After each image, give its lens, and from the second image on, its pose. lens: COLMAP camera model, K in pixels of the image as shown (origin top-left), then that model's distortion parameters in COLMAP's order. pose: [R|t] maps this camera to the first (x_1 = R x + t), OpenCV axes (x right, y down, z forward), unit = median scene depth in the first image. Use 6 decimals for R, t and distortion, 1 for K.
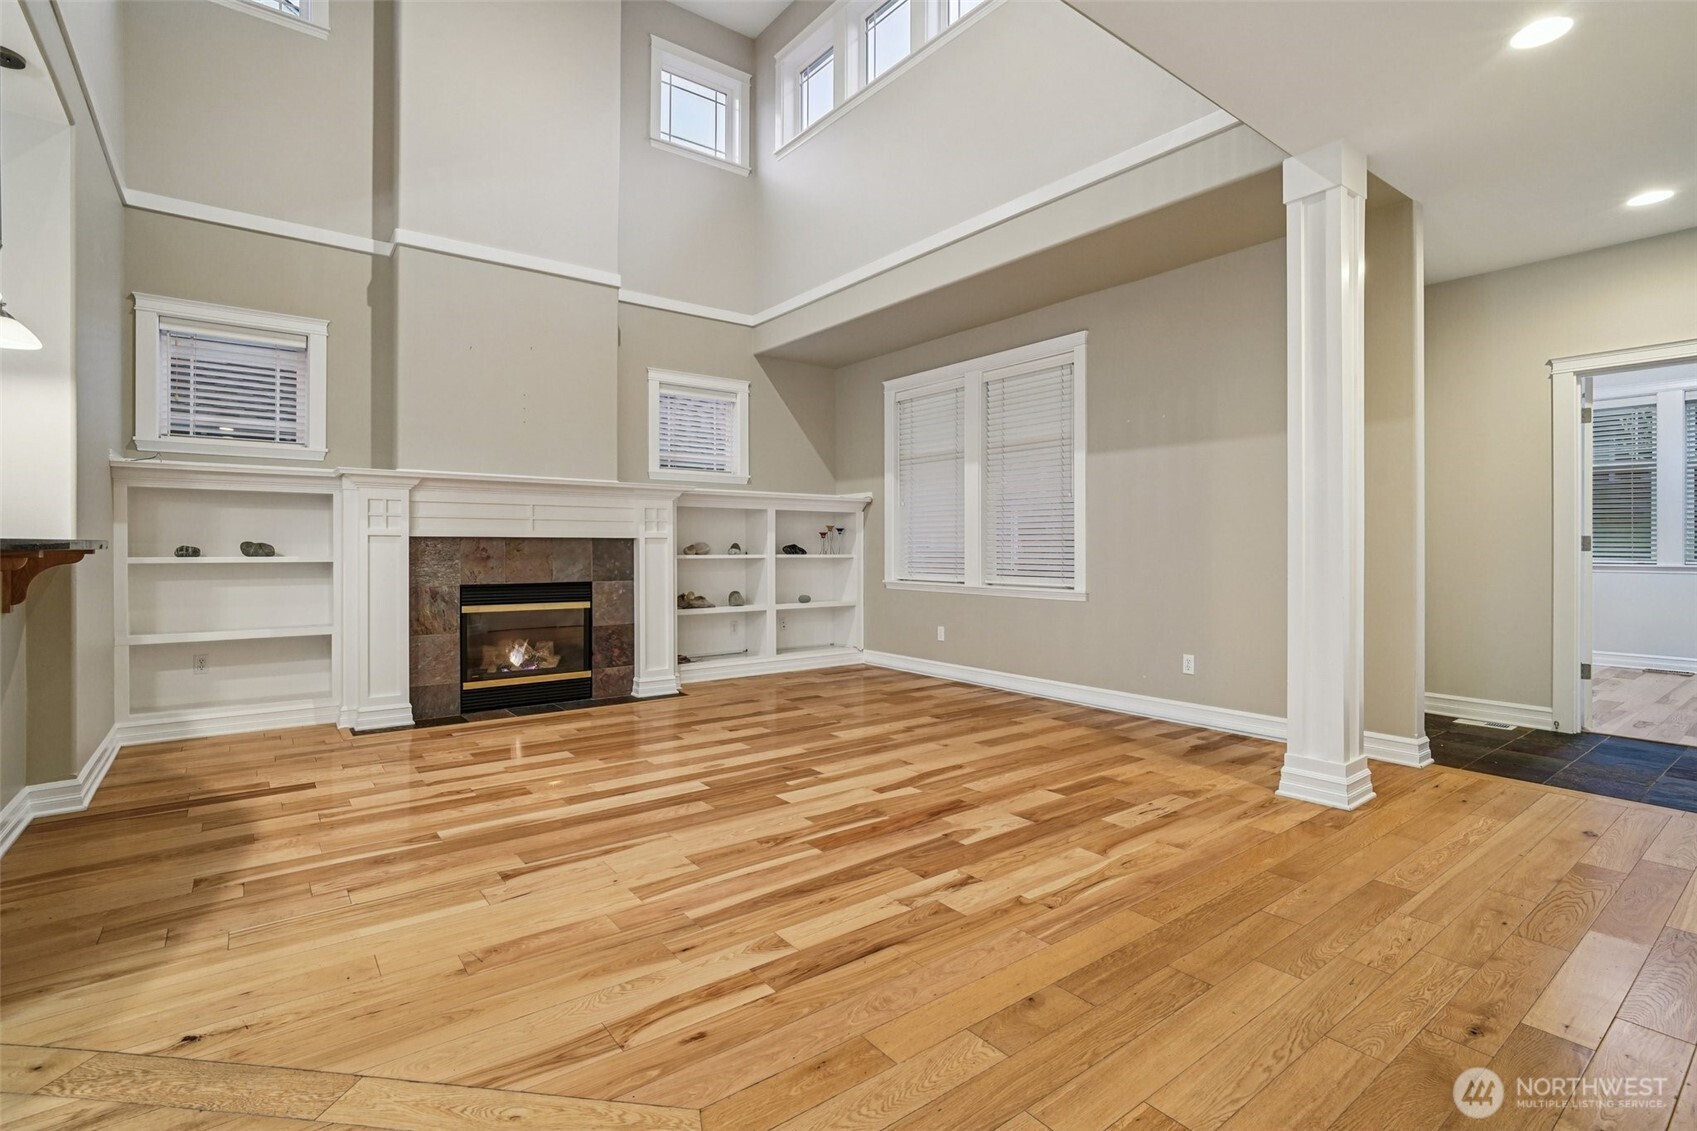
lens RADIAL K [[795.8, 0, 853.4], [0, 795.8, 560.0], [0, 0, 1]] dist [-0.004250, 0.000204]
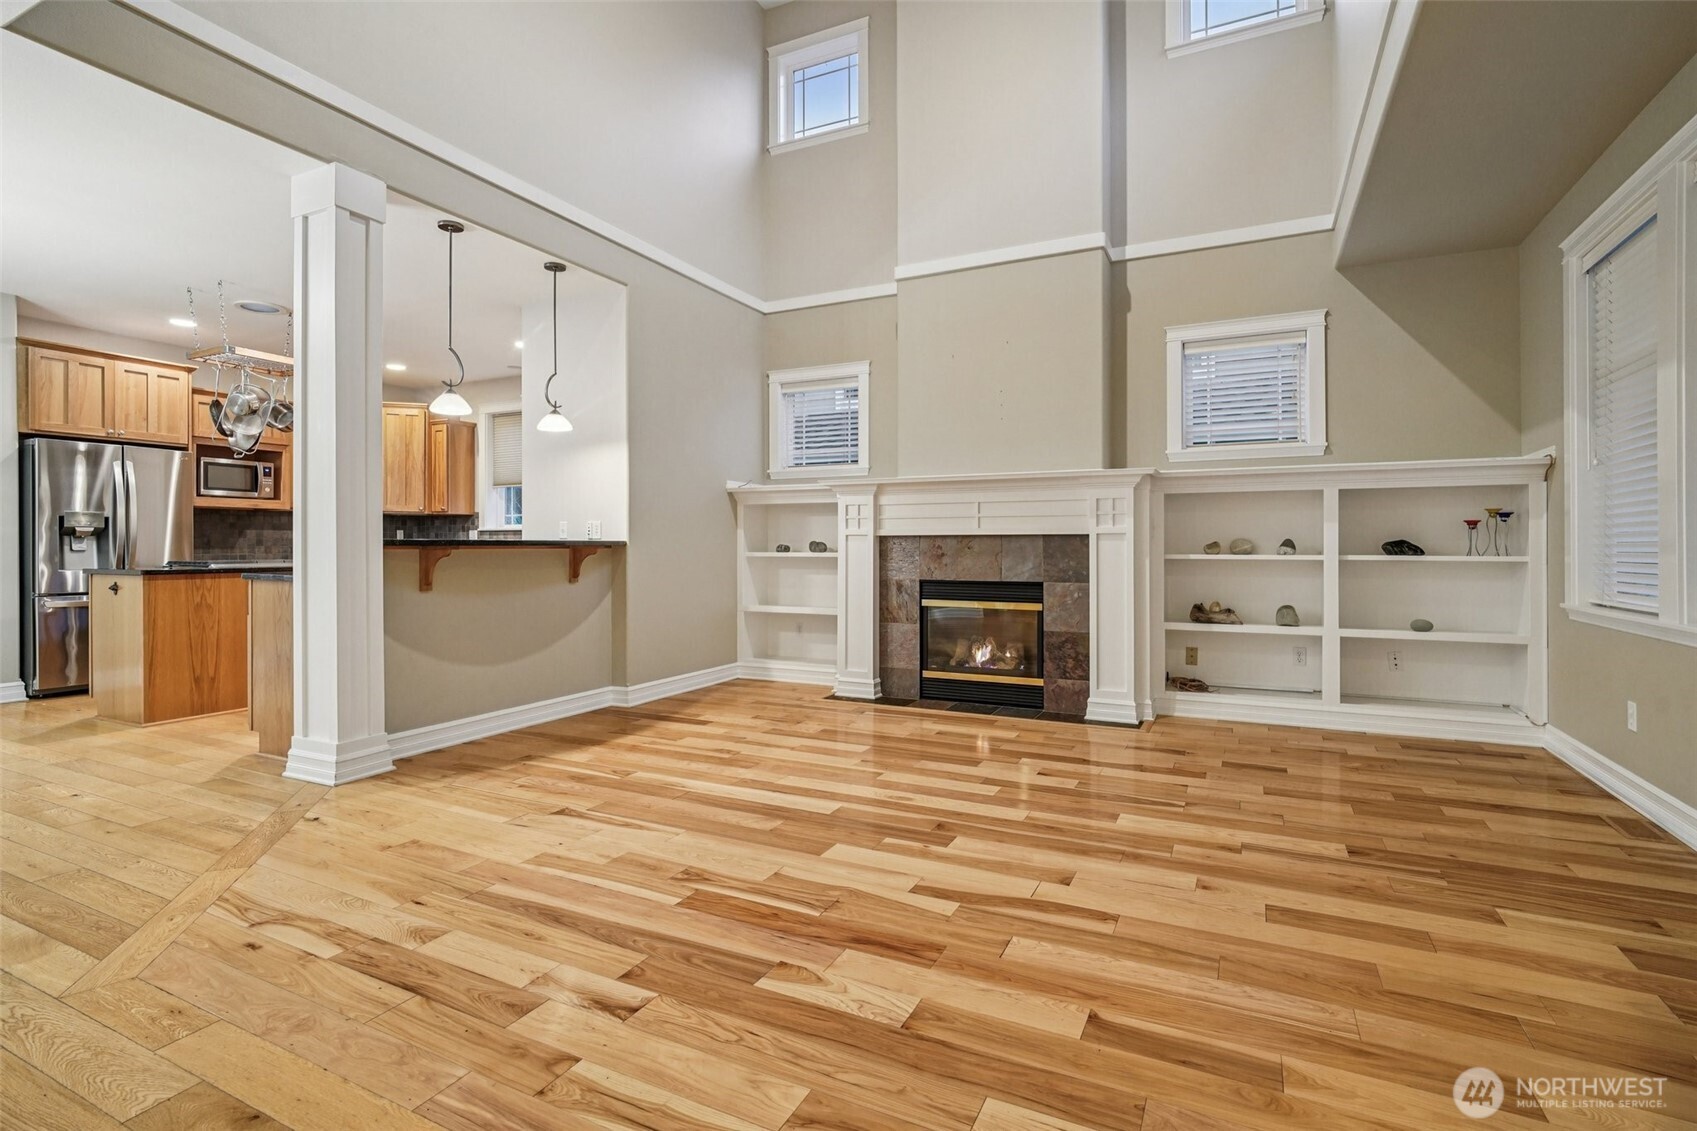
lens RADIAL K [[795.8, 0, 846.1], [0, 795.8, 555.9], [0, 0, 1]] dist [-0.005035, 0.000194]
pose [[0.438350, 0.010601, -0.898742, 0.459969], [-0.013609, 0.999894, 0.005157, -0.005549], [0.898701, 0.009970, 0.438448, 0.457401]]
